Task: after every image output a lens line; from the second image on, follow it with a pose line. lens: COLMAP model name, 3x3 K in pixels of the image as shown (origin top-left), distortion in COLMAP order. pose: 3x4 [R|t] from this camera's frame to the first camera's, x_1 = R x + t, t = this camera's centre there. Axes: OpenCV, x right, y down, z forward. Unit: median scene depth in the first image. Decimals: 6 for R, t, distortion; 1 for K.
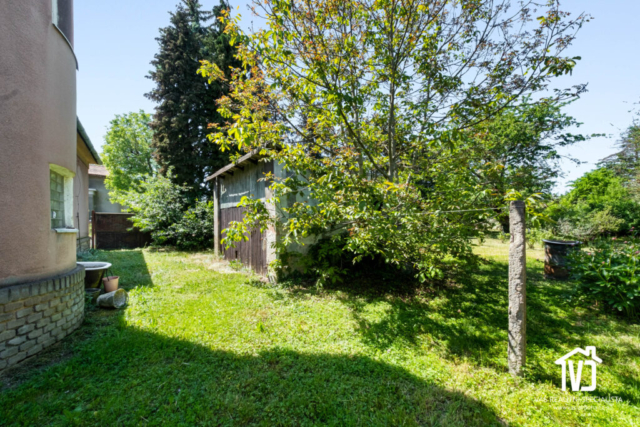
lens RADIAL K [[238.2, 0, 319.1], [0, 238.2, 211.8], [0, 0, 1]] dist [0.001213, 0.000143]
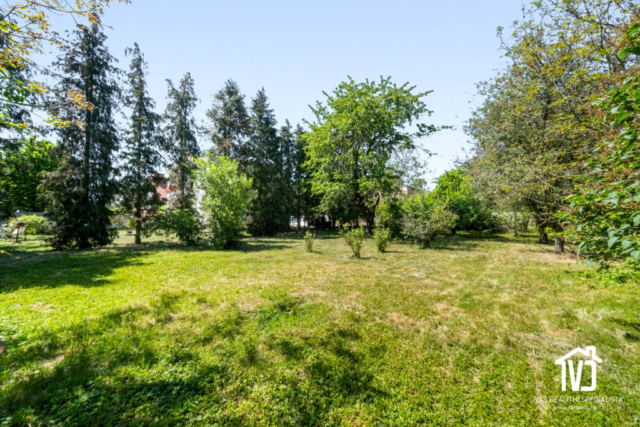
lens RADIAL K [[238.2, 0, 321.0], [0, 238.2, 213.4], [0, 0, 1]] dist [0.001213, 0.000143]
pose [[0.951869, -0.006070, 0.306447, 0.375612], [-0.000691, 0.999759, 0.021949, 0.004748], [-0.306506, -0.021104, 0.951635, 0.226208]]
